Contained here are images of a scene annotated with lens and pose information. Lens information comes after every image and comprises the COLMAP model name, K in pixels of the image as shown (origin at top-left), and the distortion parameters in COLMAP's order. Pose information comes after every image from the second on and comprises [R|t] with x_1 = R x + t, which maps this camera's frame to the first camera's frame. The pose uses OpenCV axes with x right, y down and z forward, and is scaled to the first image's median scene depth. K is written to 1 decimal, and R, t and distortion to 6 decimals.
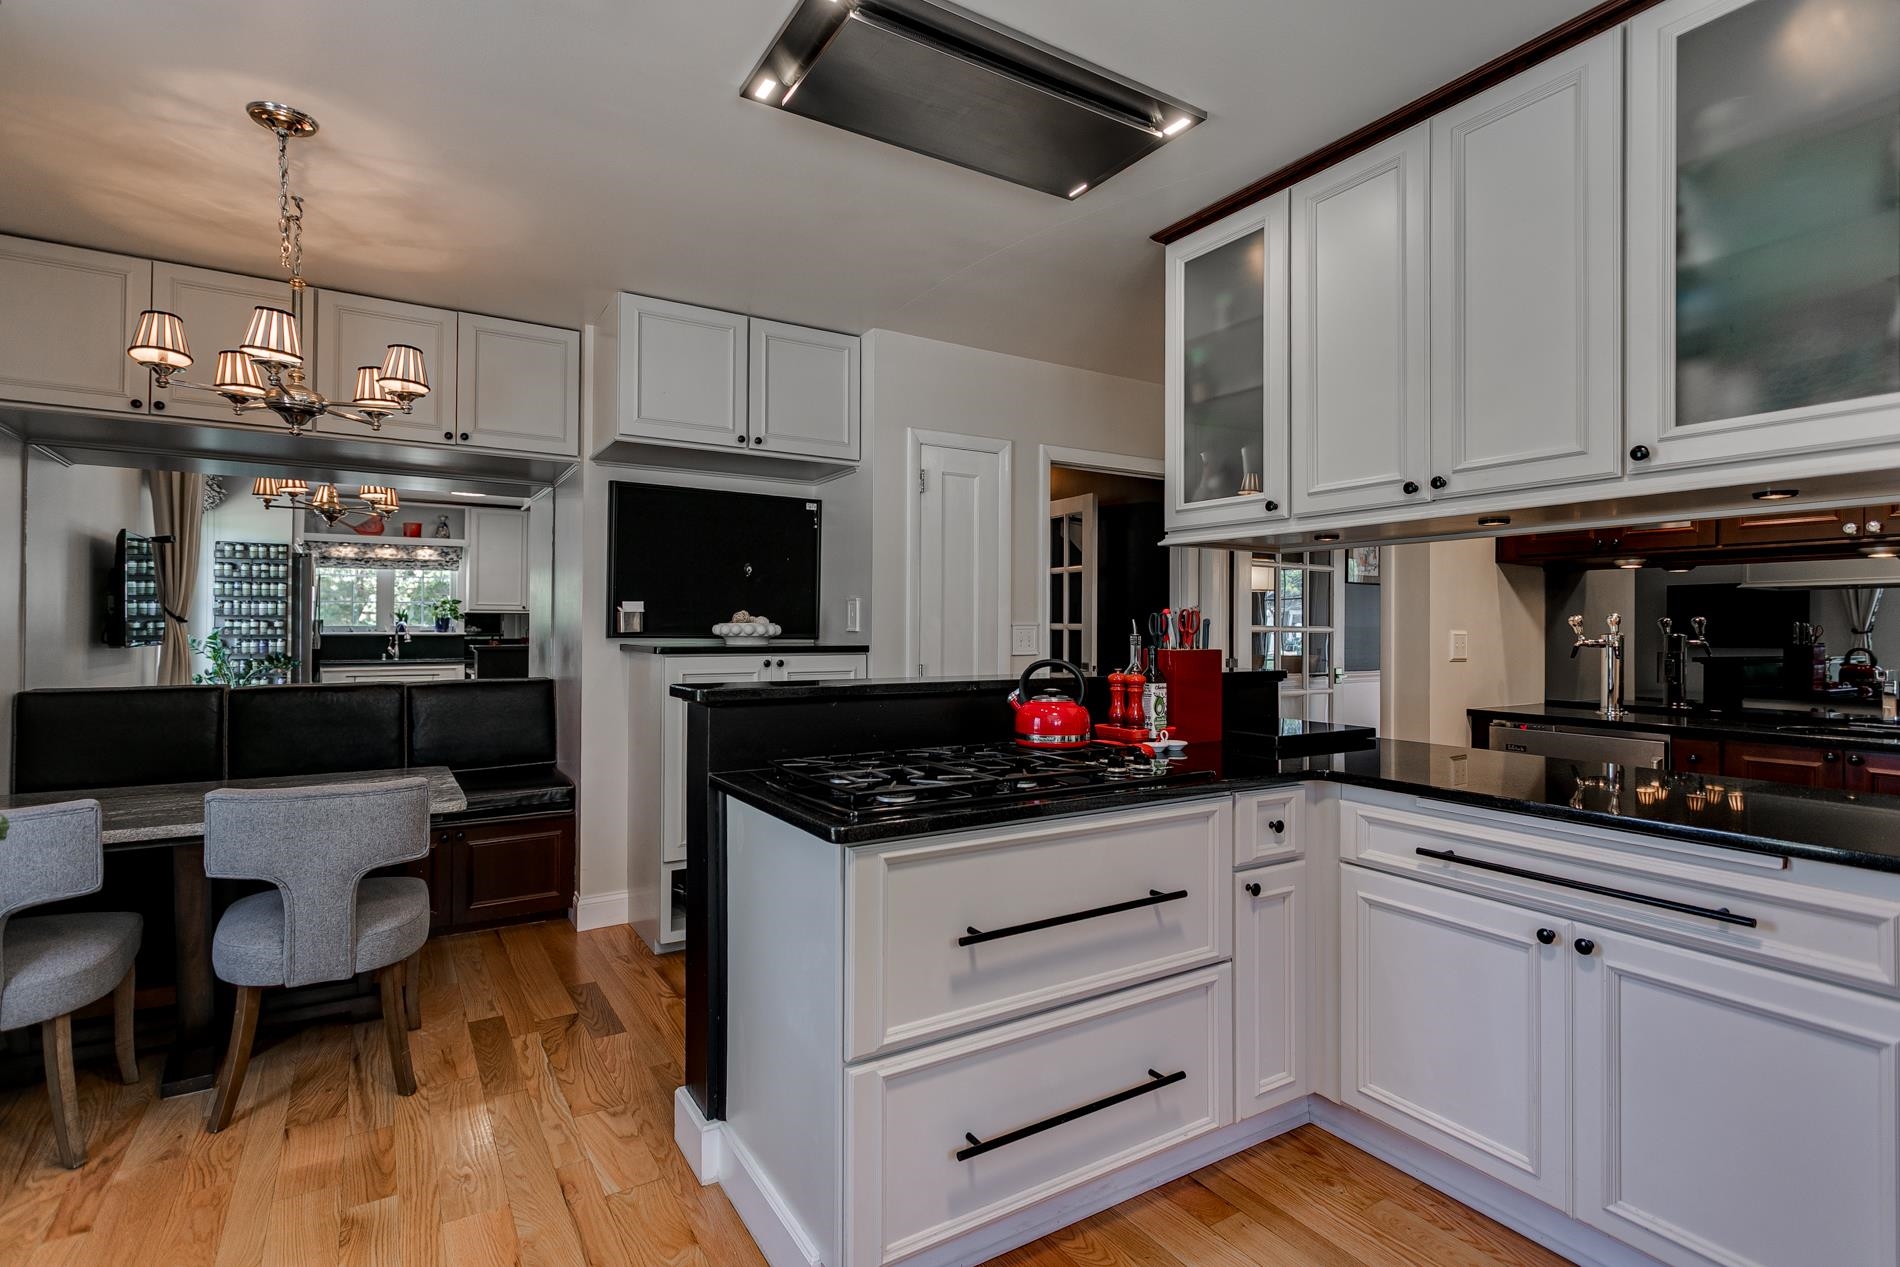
lens RADIAL K [[919.5, 0, 943.0], [0, 919.5, 606.9], [0, 0, 1]] dist [0.014178, 0.000430]
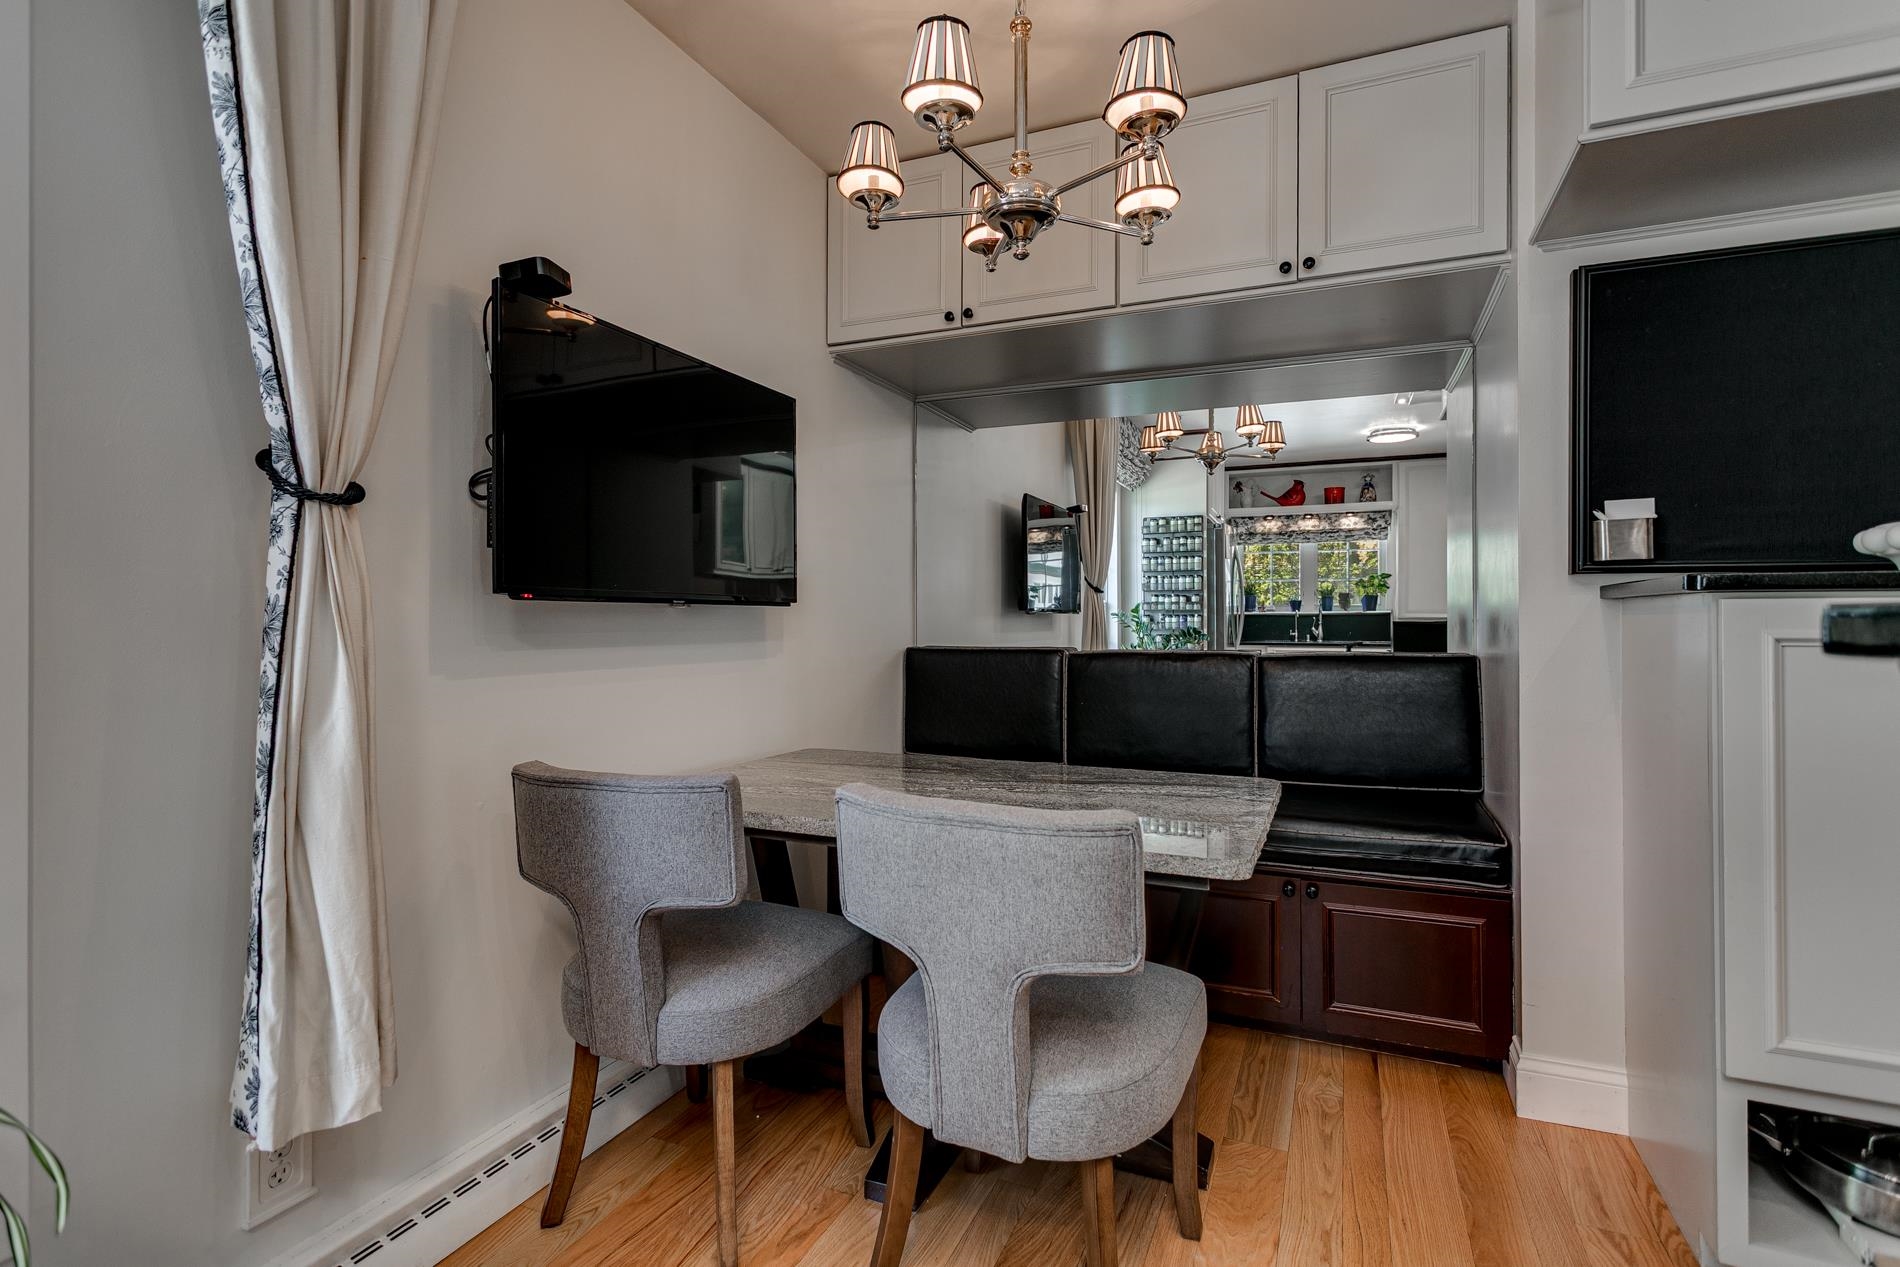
lens RADIAL K [[900.2, 0, 947.8], [0, 900.2, 623.0], [0, 0, 1]] dist [0.003136, 0.000663]
pose [[0.561625, -0.004244, -0.827381, -0.088530], [0.020101, 0.999762, 0.008517, 0.031168], [0.827148, -0.021415, 0.561577, 0.264885]]
